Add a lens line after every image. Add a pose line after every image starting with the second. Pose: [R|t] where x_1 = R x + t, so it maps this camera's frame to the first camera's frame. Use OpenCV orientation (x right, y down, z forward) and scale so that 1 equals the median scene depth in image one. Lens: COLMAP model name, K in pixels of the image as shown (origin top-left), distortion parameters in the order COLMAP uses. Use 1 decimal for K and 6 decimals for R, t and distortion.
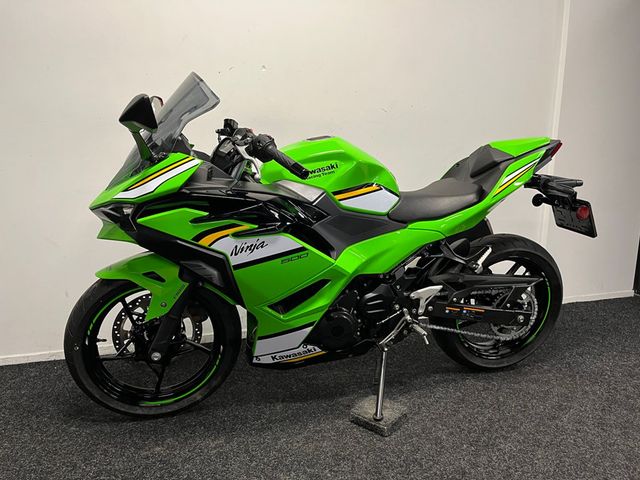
lens RADIAL K [[481.5, 0, 314.6], [0, 481.5, 240.5], [0, 0, 1]] dist [0.056603, -0.073171]
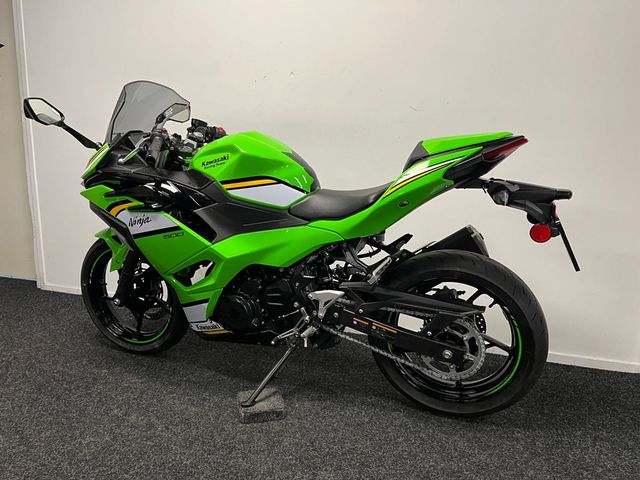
lens RADIAL K [[481.5, 0, 318.1], [0, 481.5, 239.2], [0, 0, 1]] dist [0.056603, -0.073171]
pose [[0.810929, 0.118909, -0.572935, 0.788598], [-0.131091, 0.991165, 0.020165, -0.020246], [0.570271, 0.058754, 0.819353, 0.227140]]
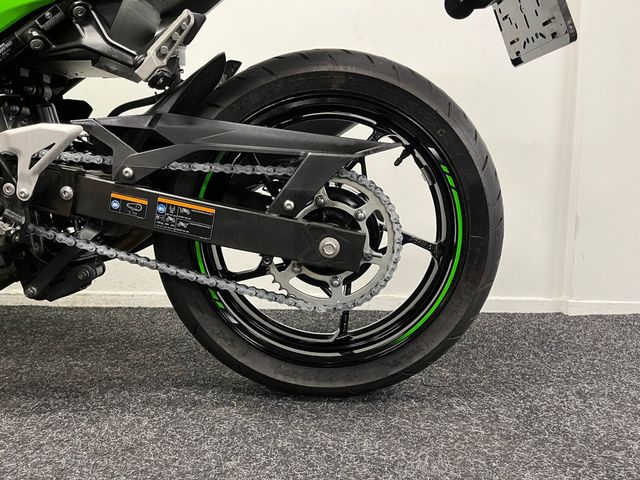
lens RADIAL K [[481.5, 0, 323.1], [0, 481.5, 237.6], [0, 0, 1]] dist [0.056603, -0.073171]
pose [[0.967247, 0.047758, -0.249302, 0.583022], [-0.074101, 0.992486, -0.097372, 0.216750], [0.242778, 0.112657, 0.963518, 0.735563]]
